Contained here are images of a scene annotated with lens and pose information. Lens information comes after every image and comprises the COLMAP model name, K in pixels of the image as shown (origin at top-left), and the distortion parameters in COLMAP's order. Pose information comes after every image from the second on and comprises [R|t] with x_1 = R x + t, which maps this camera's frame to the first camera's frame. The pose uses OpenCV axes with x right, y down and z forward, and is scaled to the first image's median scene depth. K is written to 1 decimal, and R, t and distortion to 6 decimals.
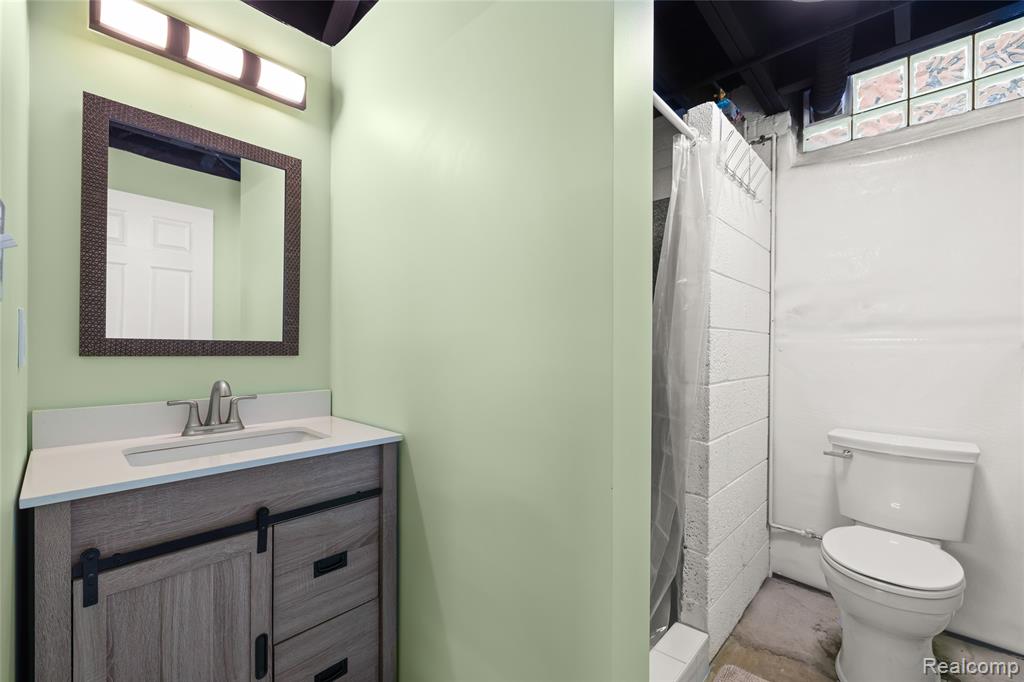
lens RADIAL K [[427.8, 0, 512.0], [0, 427.8, 341.0], [0, 0, 1]] dist [-0.001108, -0.000225]
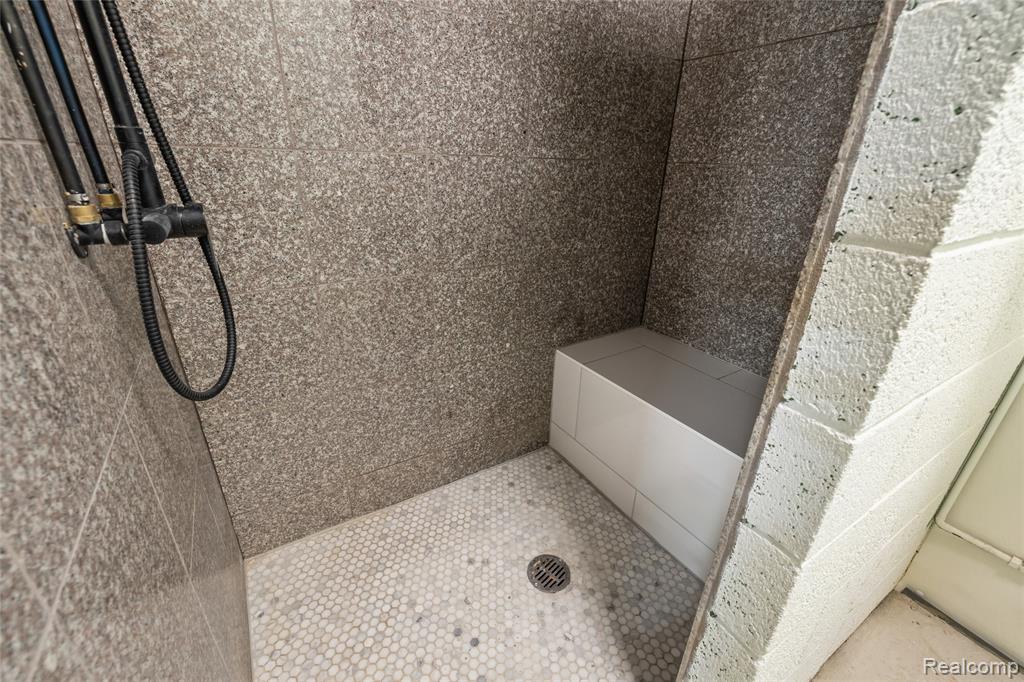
lens RADIAL K [[427.8, 0, 512.0], [0, 427.8, 341.0], [0, 0, 1]] dist [-0.001108, -0.000225]
pose [[0.968260, 0.112820, -0.223032, 0.221912], [-0.011676, 0.911773, 0.410530, 0.038224], [0.249671, -0.394895, 0.884151, 0.549103]]
